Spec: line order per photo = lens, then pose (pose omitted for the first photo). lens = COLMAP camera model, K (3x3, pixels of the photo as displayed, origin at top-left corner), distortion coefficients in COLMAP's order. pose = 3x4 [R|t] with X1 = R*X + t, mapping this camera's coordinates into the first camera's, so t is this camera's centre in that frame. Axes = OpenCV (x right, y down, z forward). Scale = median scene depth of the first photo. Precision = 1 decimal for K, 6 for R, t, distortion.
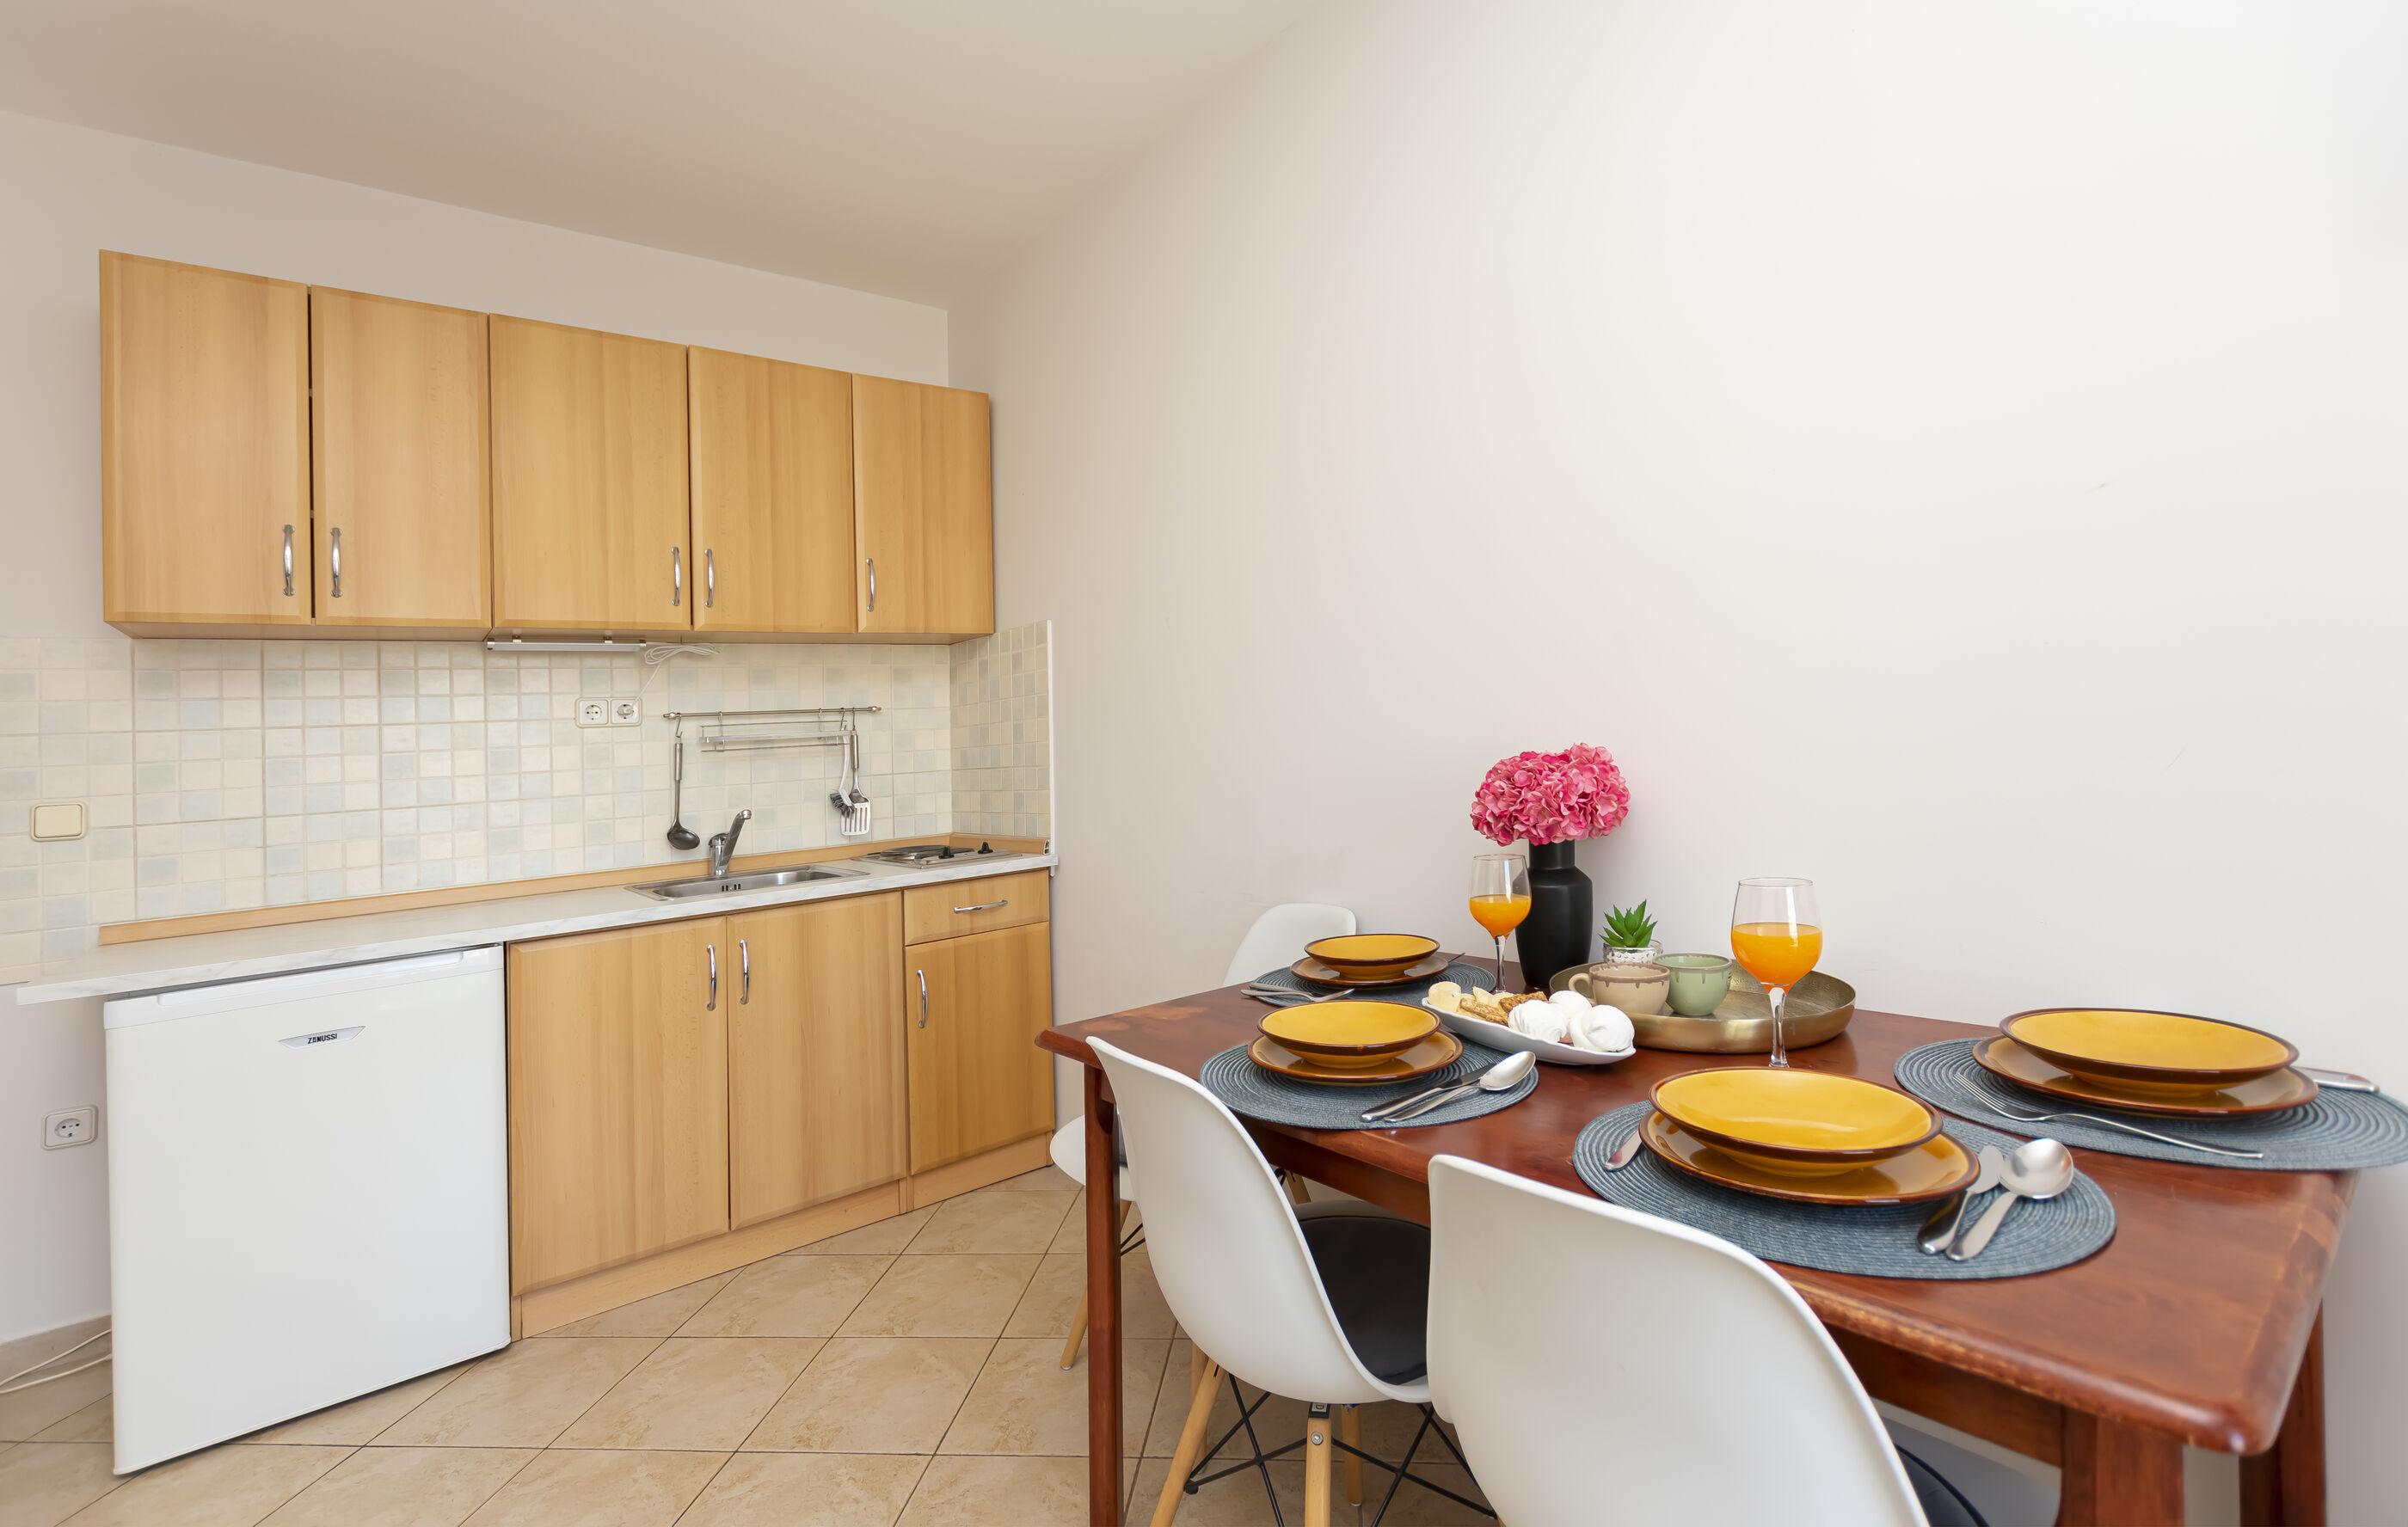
lens RADIAL K [[971.0, 0, 1187.2], [0, 971.0, 788.9], [0, 0, 1]] dist [0.001391, 0.000173]
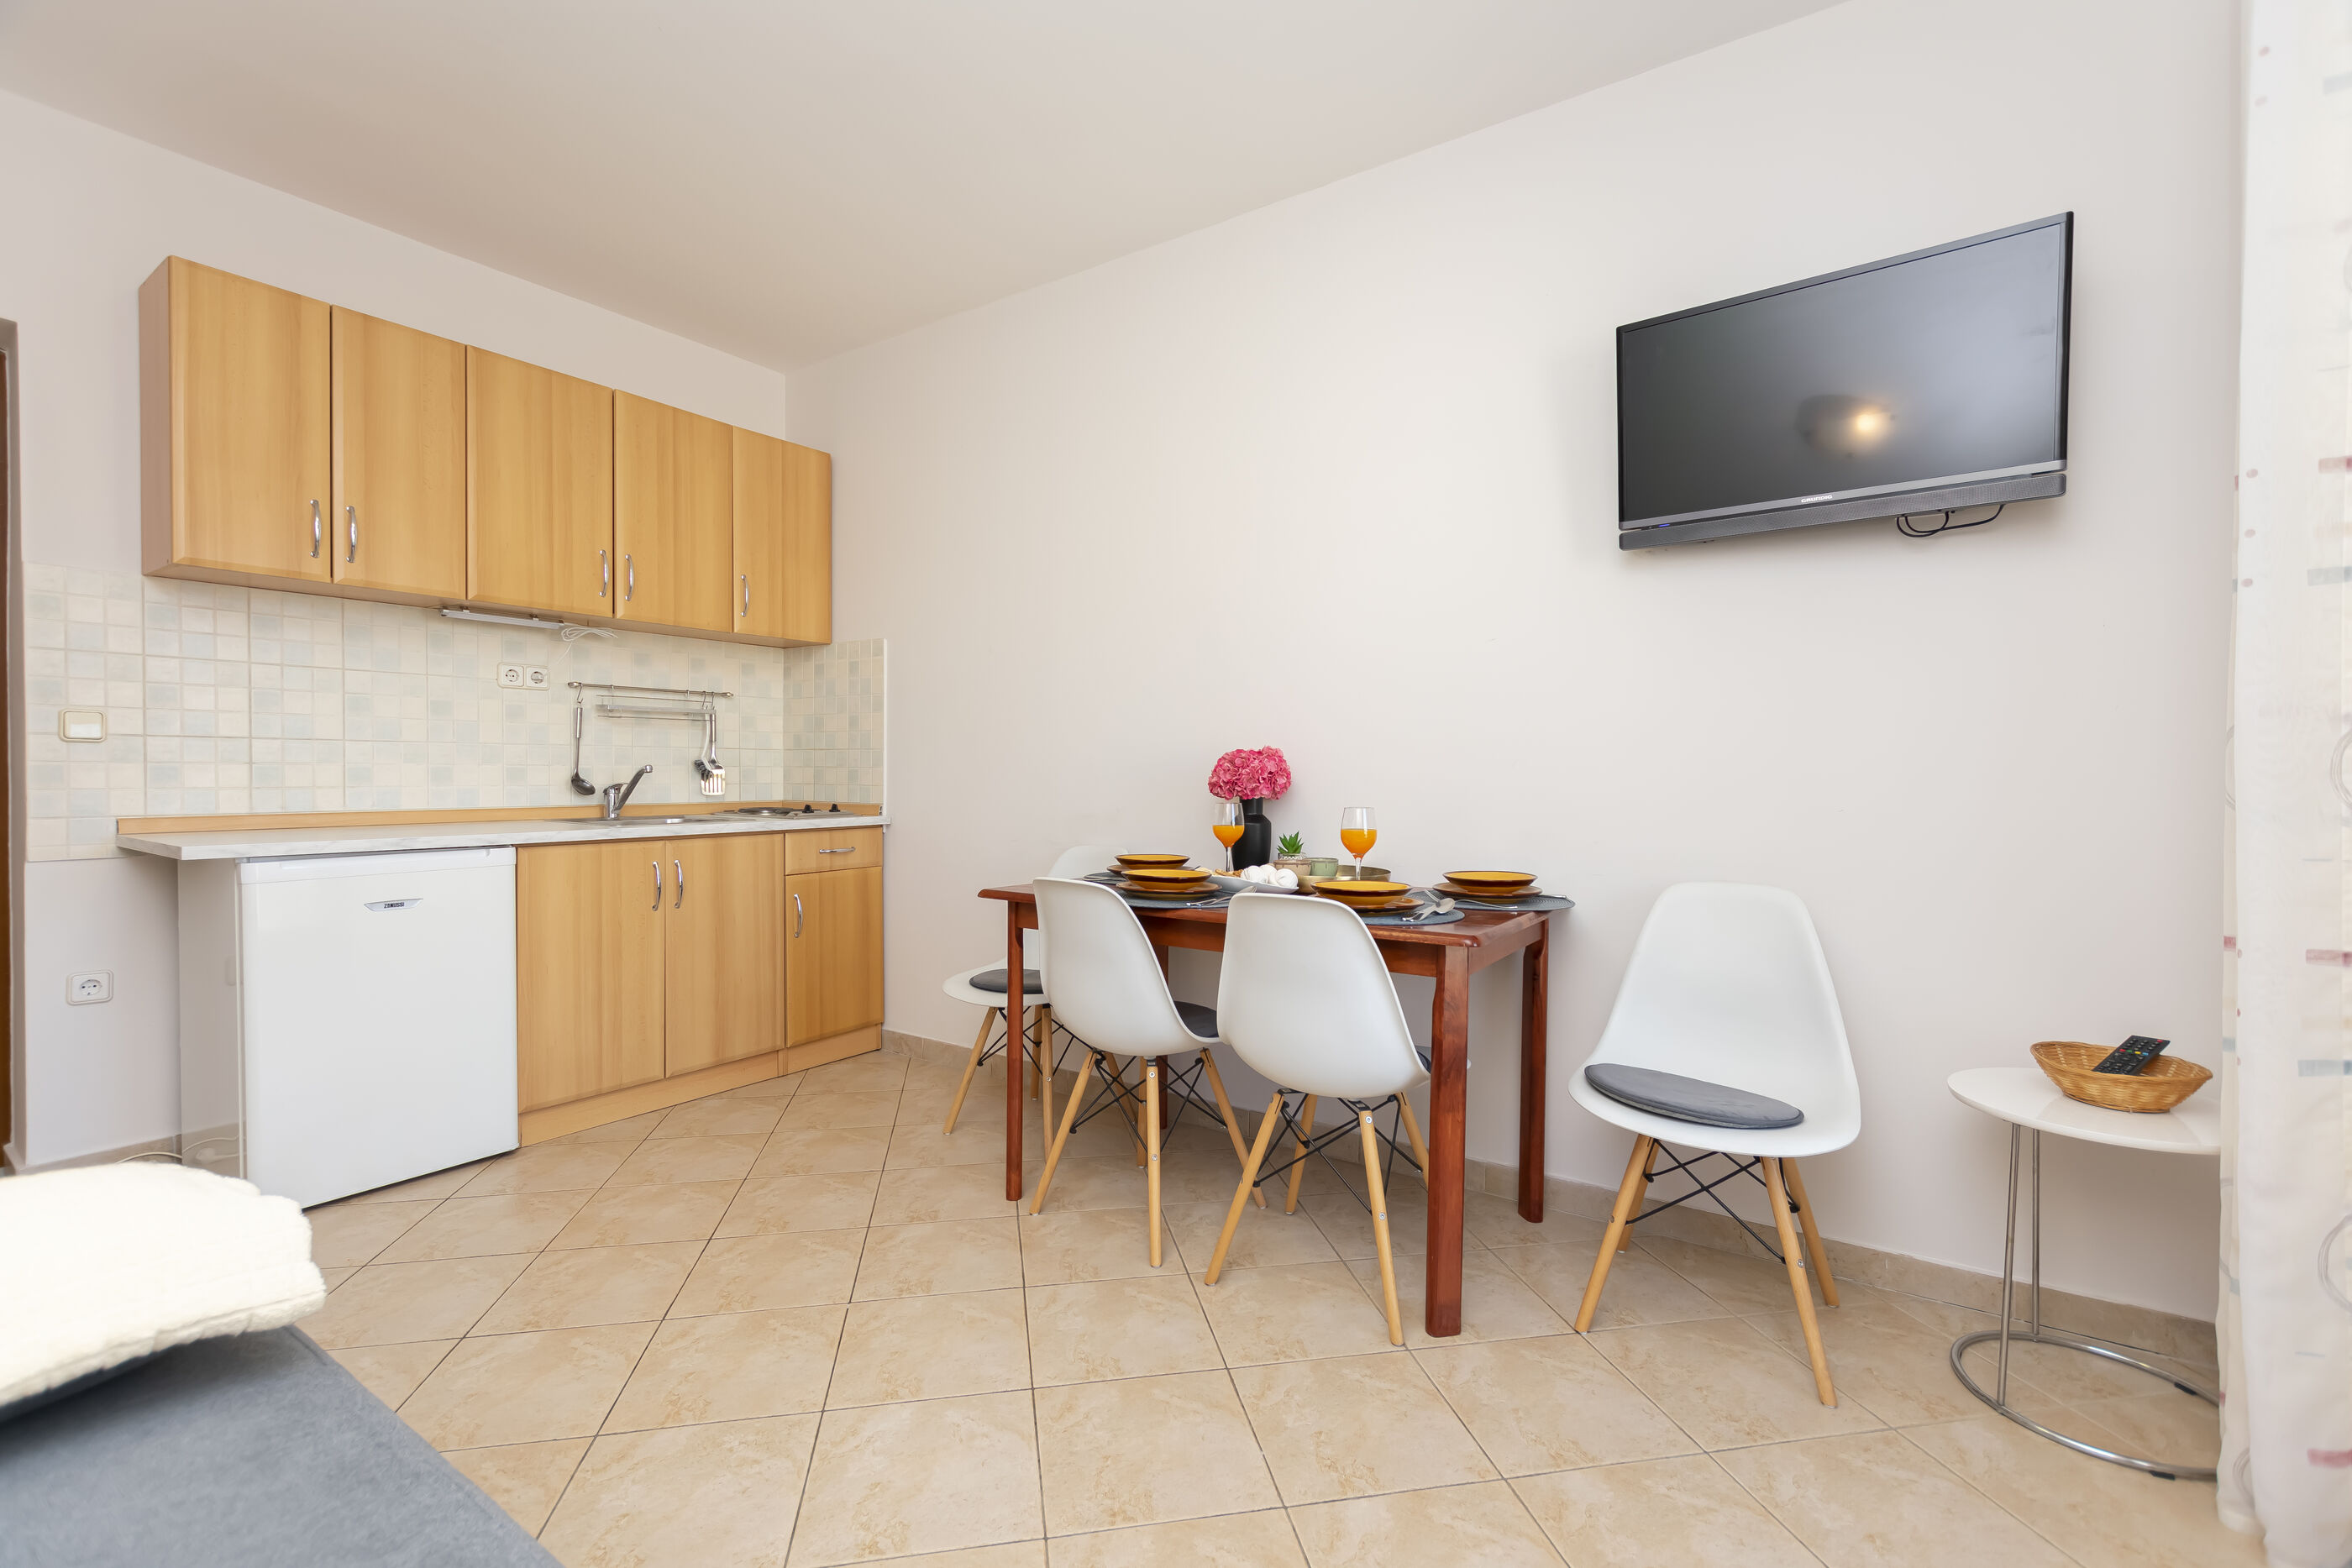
lens RADIAL K [[1029.7, 0, 1230.9], [0, 1029.7, 785.1], [0, 0, 1]] dist [0.002544, 0.000377]
pose [[0.912948, 0.052254, 0.404716, -0.323177], [-0.033075, 0.997980, -0.054243, 0.099896], [-0.406733, 0.036135, 0.912832, -0.540466]]
